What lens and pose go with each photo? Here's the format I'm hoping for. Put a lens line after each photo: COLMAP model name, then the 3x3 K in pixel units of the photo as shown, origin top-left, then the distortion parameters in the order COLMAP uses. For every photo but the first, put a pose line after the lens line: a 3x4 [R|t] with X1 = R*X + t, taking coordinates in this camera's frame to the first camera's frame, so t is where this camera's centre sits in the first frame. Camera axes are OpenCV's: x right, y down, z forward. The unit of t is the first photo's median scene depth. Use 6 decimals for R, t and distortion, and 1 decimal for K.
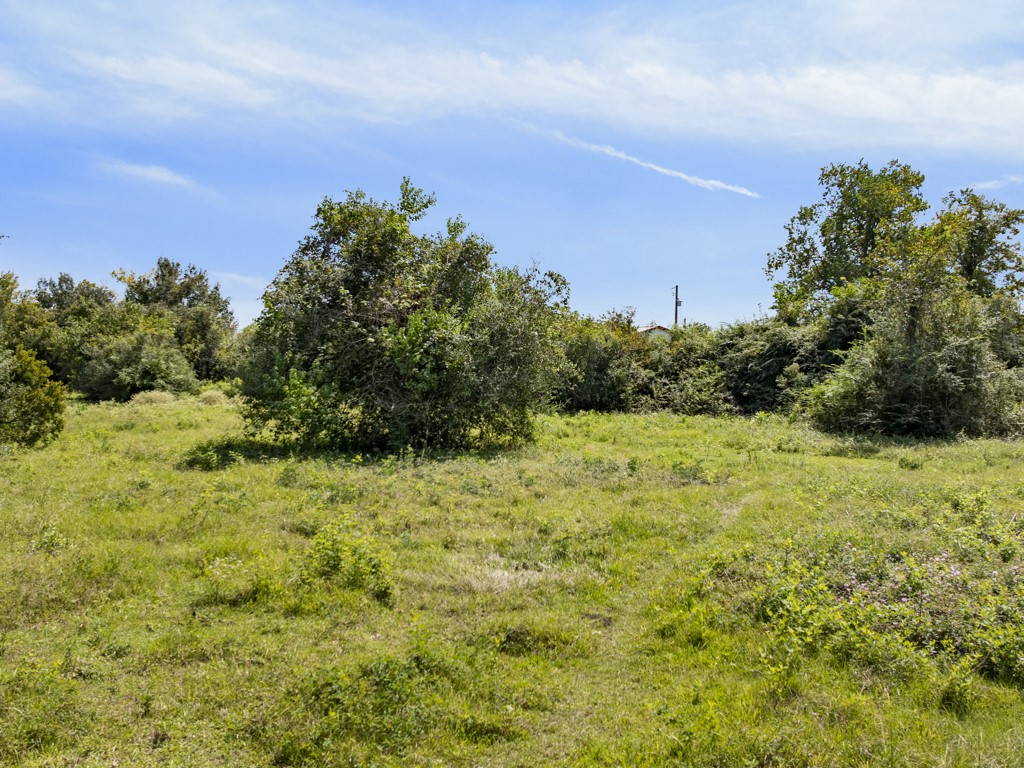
lens RADIAL K [[954.0, 0, 512.4], [0, 954.0, 377.1], [0, 0, 1]] dist [-0.016253, -0.016052]
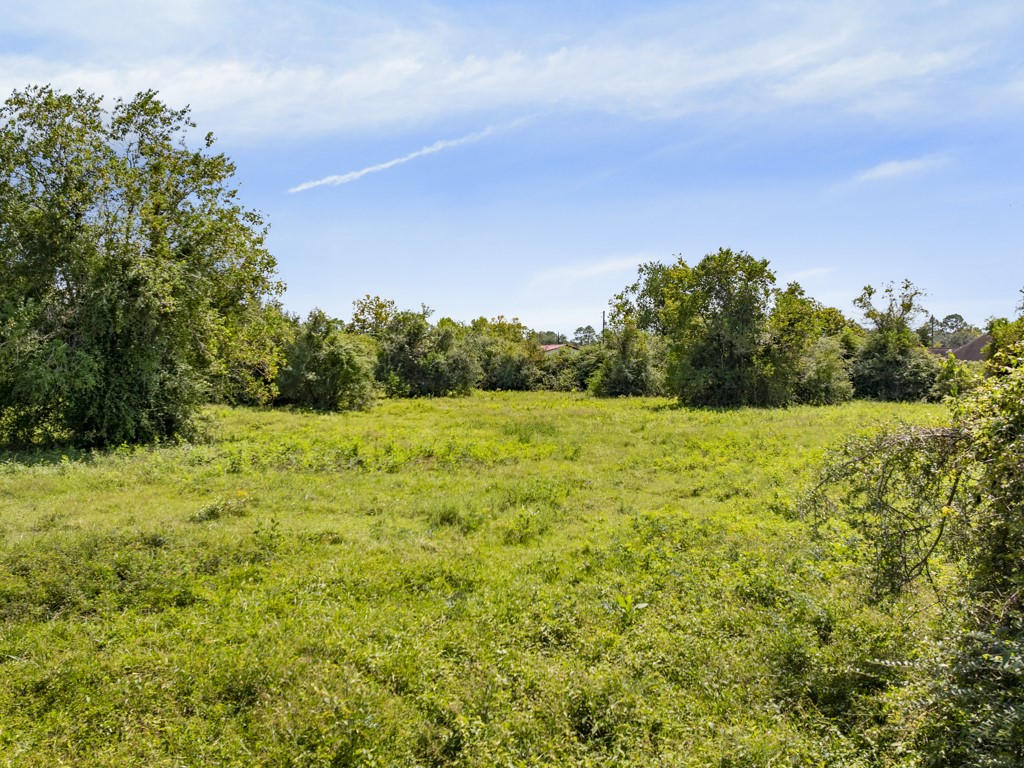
lens RADIAL K [[954.0, 0, 512.4], [0, 954.0, 377.1], [0, 0, 1]] dist [-0.016253, -0.016052]
pose [[0.999999, 0.000955, -0.001074, 0.141638], [-0.000952, 0.999997, 0.002127, 0.002868], [0.001076, -0.002126, 0.999997, -1.738375]]
